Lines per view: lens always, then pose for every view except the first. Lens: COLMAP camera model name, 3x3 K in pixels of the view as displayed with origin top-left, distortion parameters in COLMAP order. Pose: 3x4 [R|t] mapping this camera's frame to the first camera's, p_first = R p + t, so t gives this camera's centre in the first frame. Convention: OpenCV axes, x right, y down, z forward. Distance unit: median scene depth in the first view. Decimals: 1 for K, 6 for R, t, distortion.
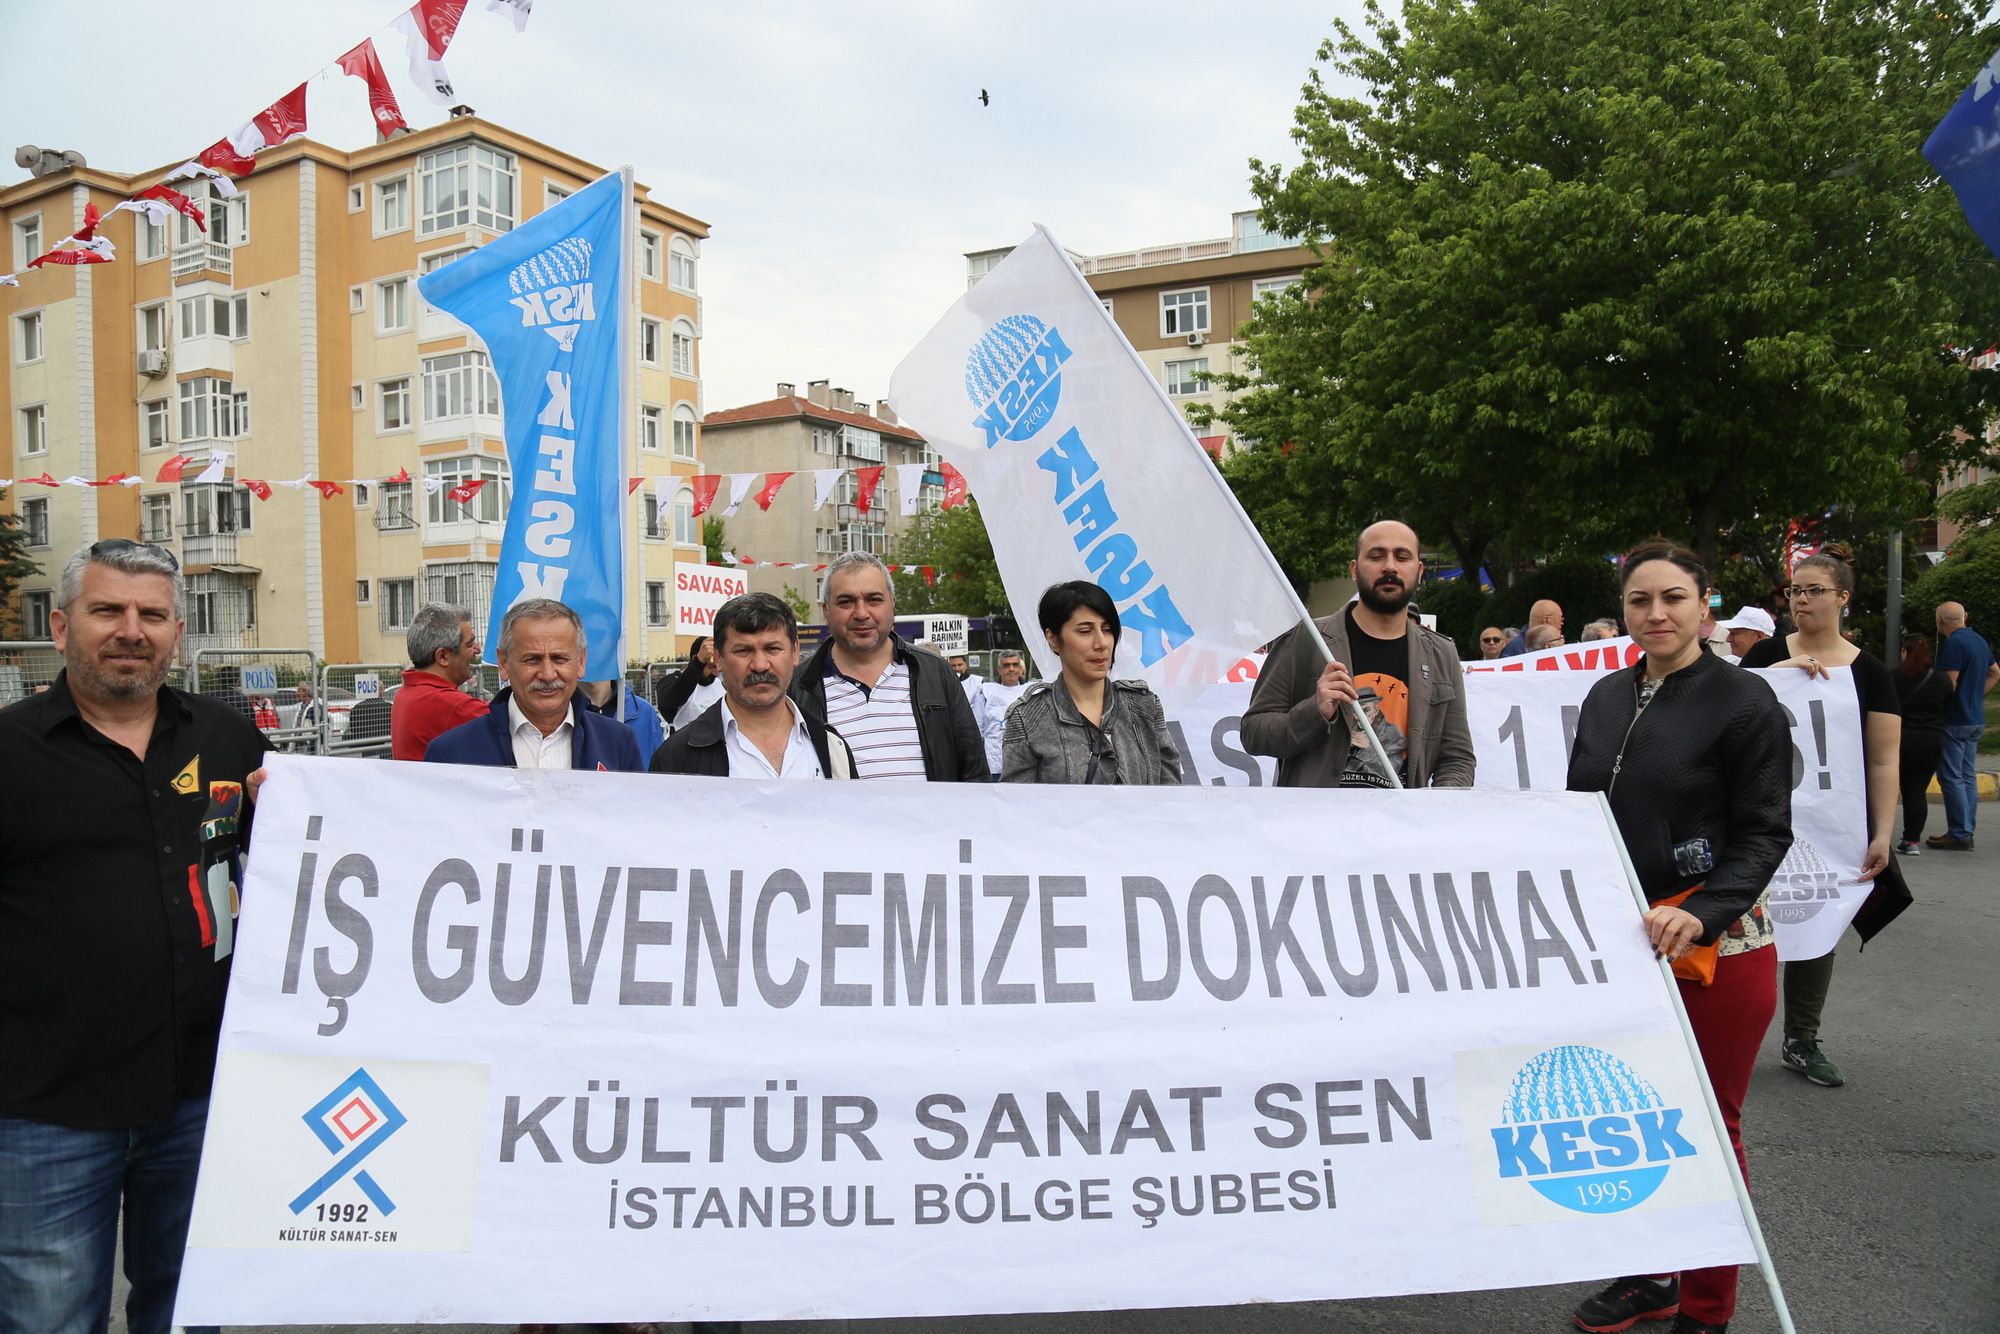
lens RADIAL K [[1370.1, 0, 990.0], [0, 1370.1, 682.5], [0, 0, 1]] dist [-0.117768, 0.068604]
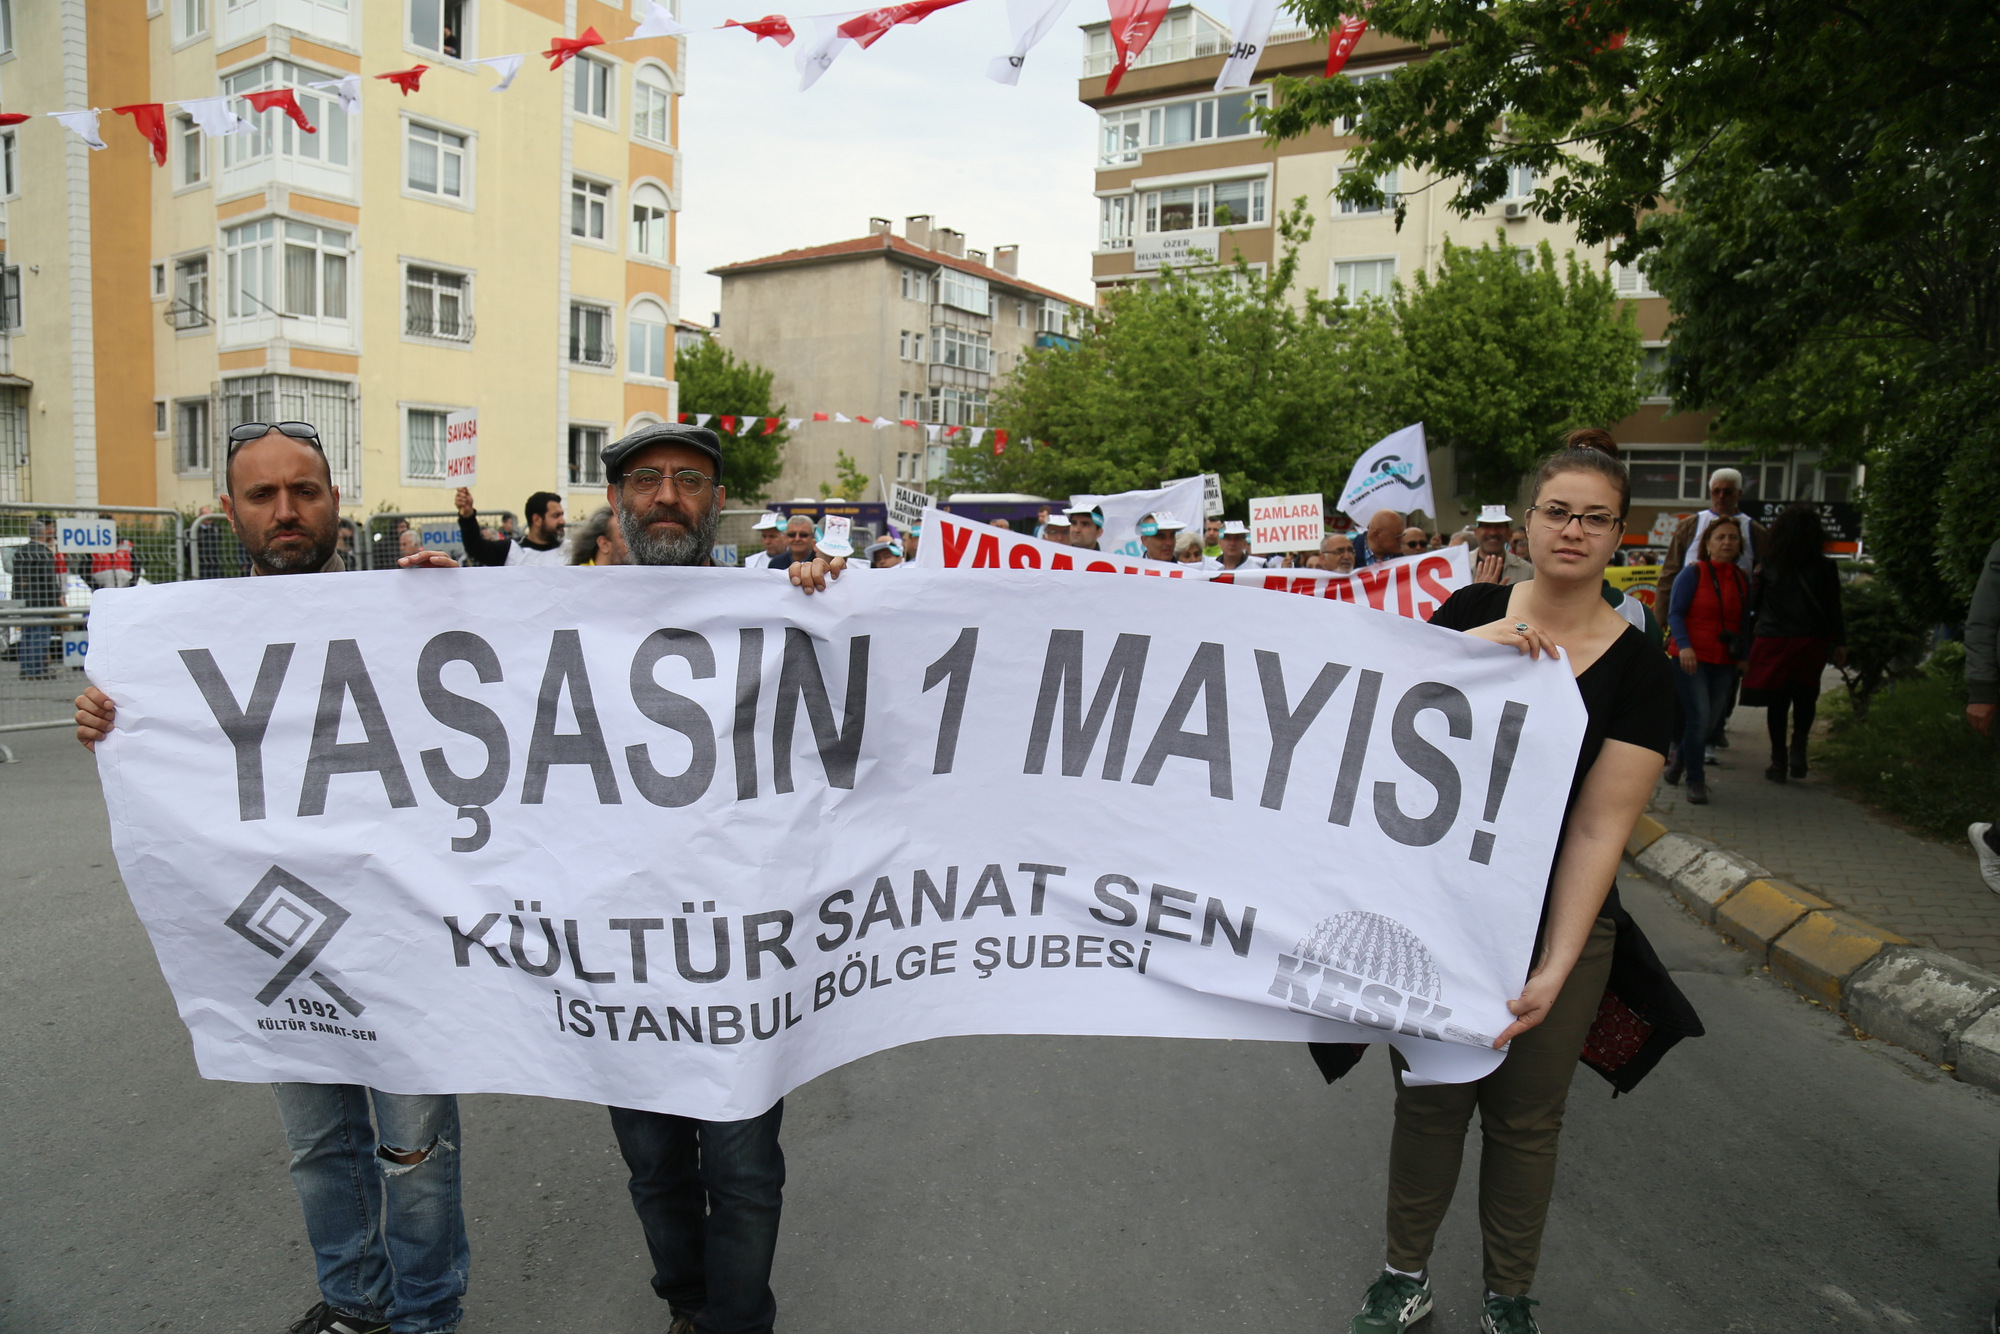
lens RADIAL K [[1370.1, 0, 992.0], [0, 1370.1, 669.1], [0, 0, 1]] dist [-0.117768, 0.068604]
pose [[0.991304, 0.061527, -0.116325, 0.062977], [-0.054460, 0.996527, 0.062992, -0.002332], [0.119797, -0.056109, 0.991212, 0.349681]]
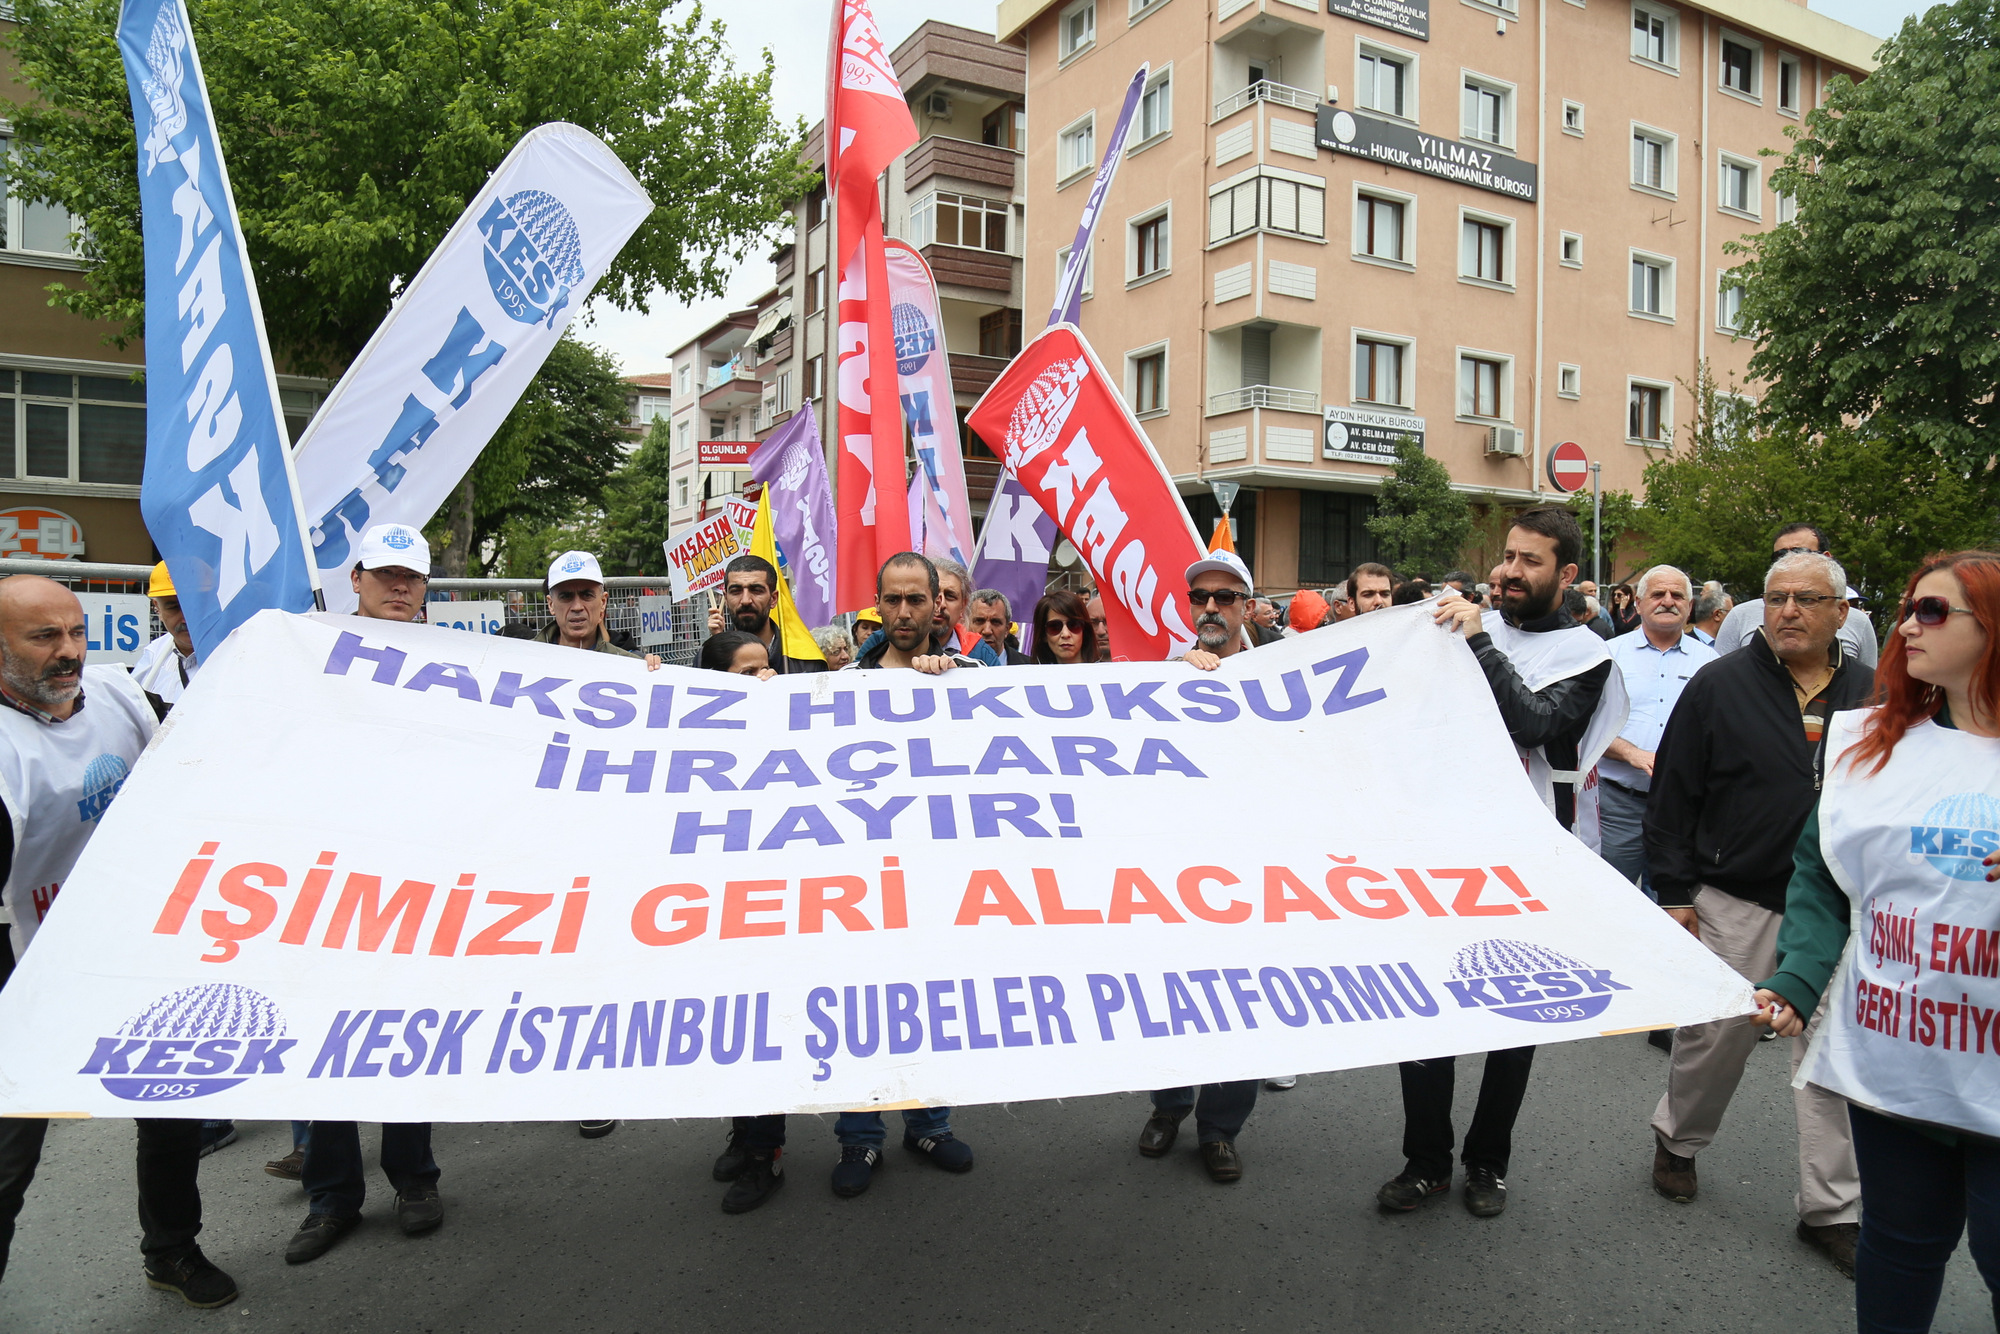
lens RADIAL K [[1370.1, 0, 1004.7], [0, 1370.1, 676.5], [0, 0, 1]] dist [-0.117768, 0.068604]
pose [[0.582905, 0.003774, 0.812532, 0.263870], [-0.002070, 0.999993, -0.003159, -0.023900], [-0.812538, 0.000159, 0.582909, 0.828574]]
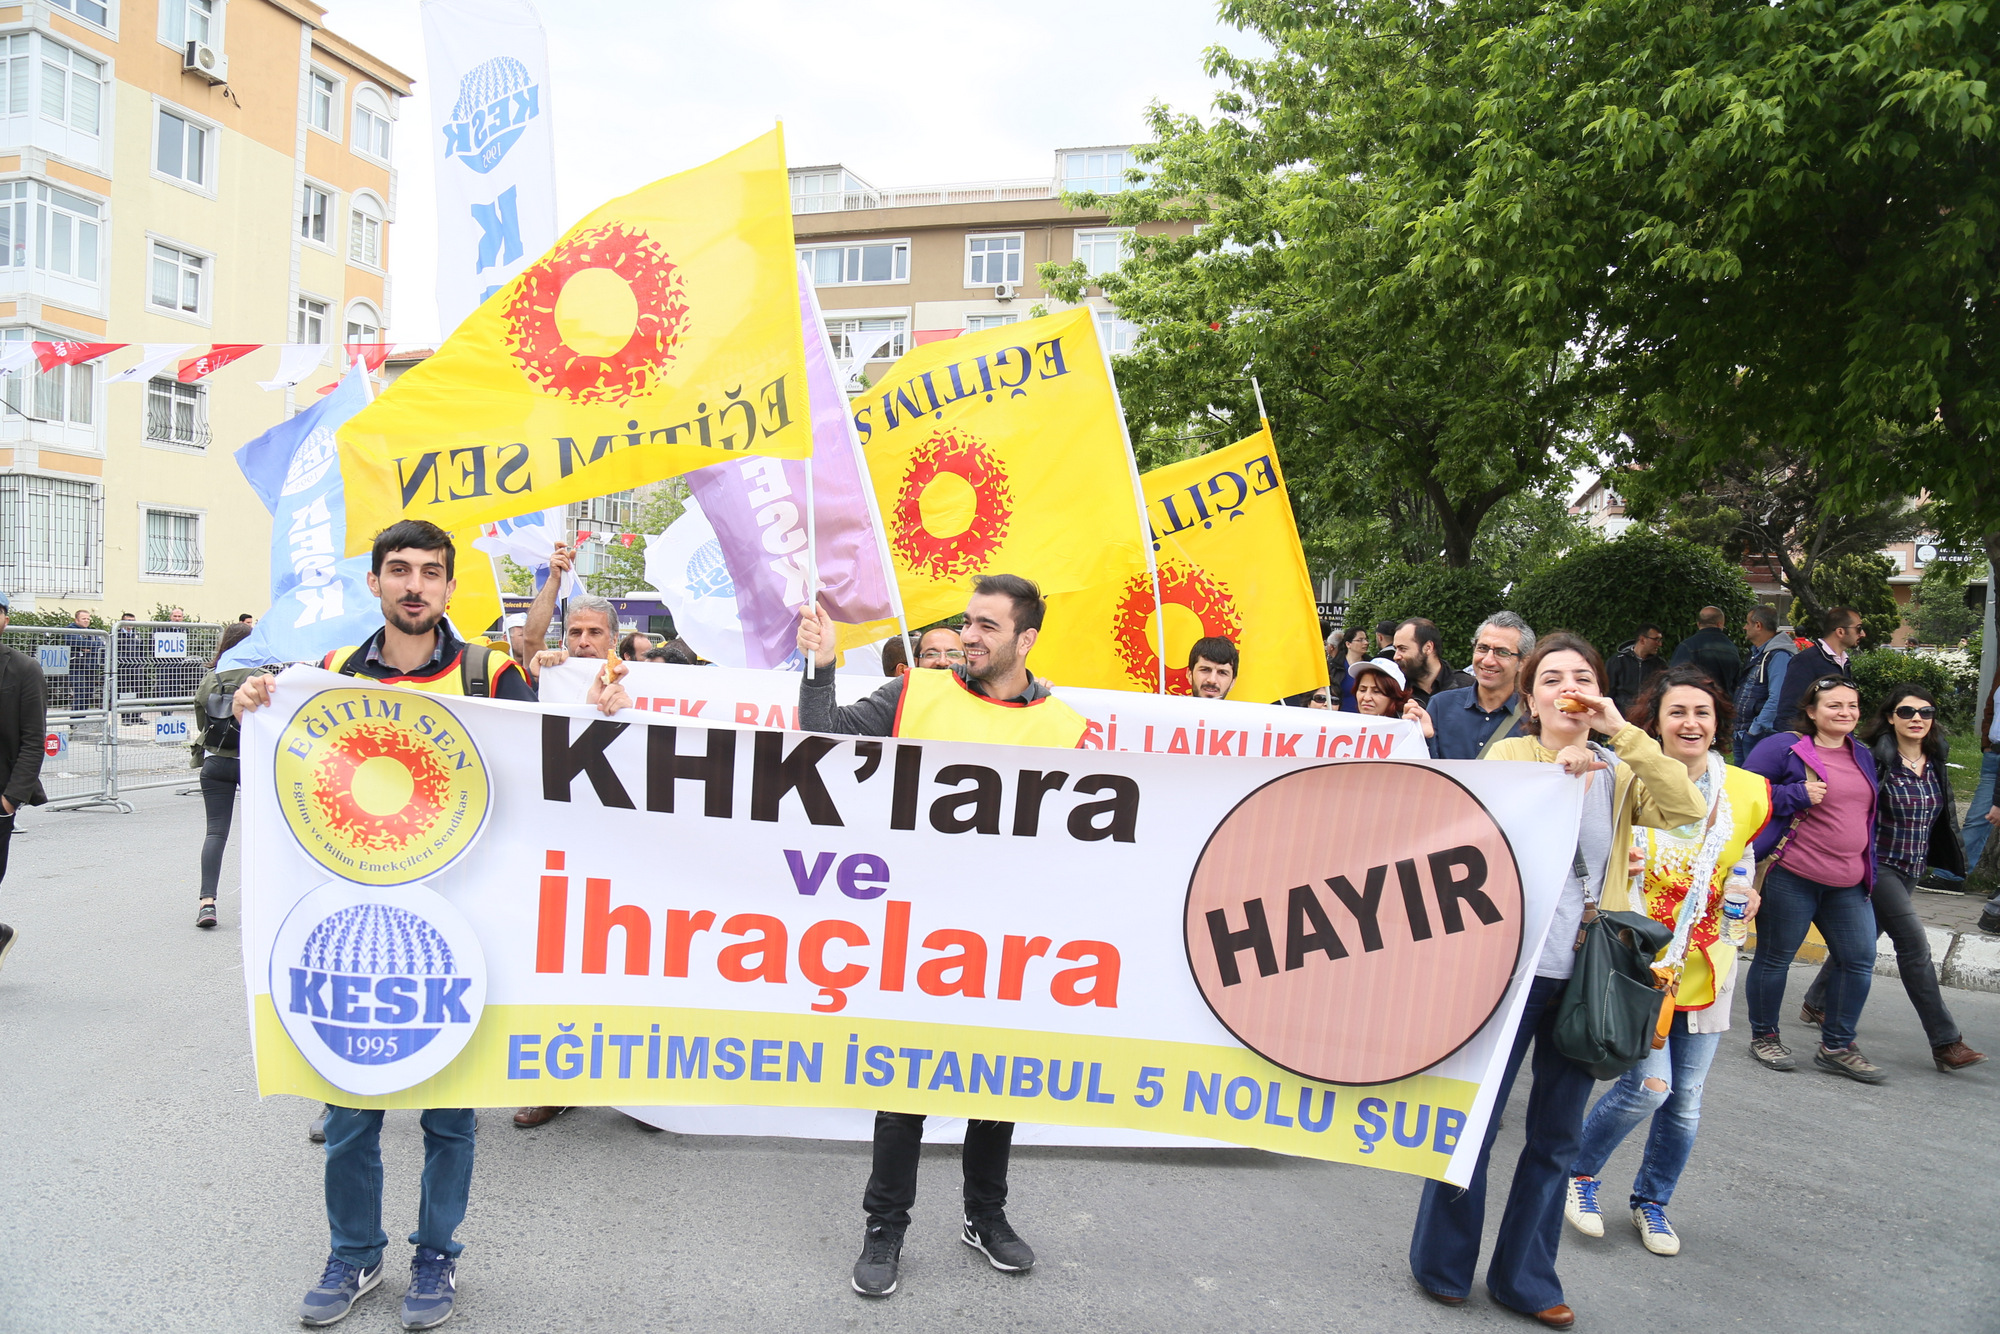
lens RADIAL K [[1370.1, 0, 991.7], [0, 1370.1, 682.0], [0, 0, 1]] dist [-0.117768, 0.068604]
pose [[0.984026, 0.050338, 0.170761, 0.012574], [-0.050394, 0.998721, -0.004009, -0.002160], [-0.170744, -0.004661, 0.985304, 0.213412]]
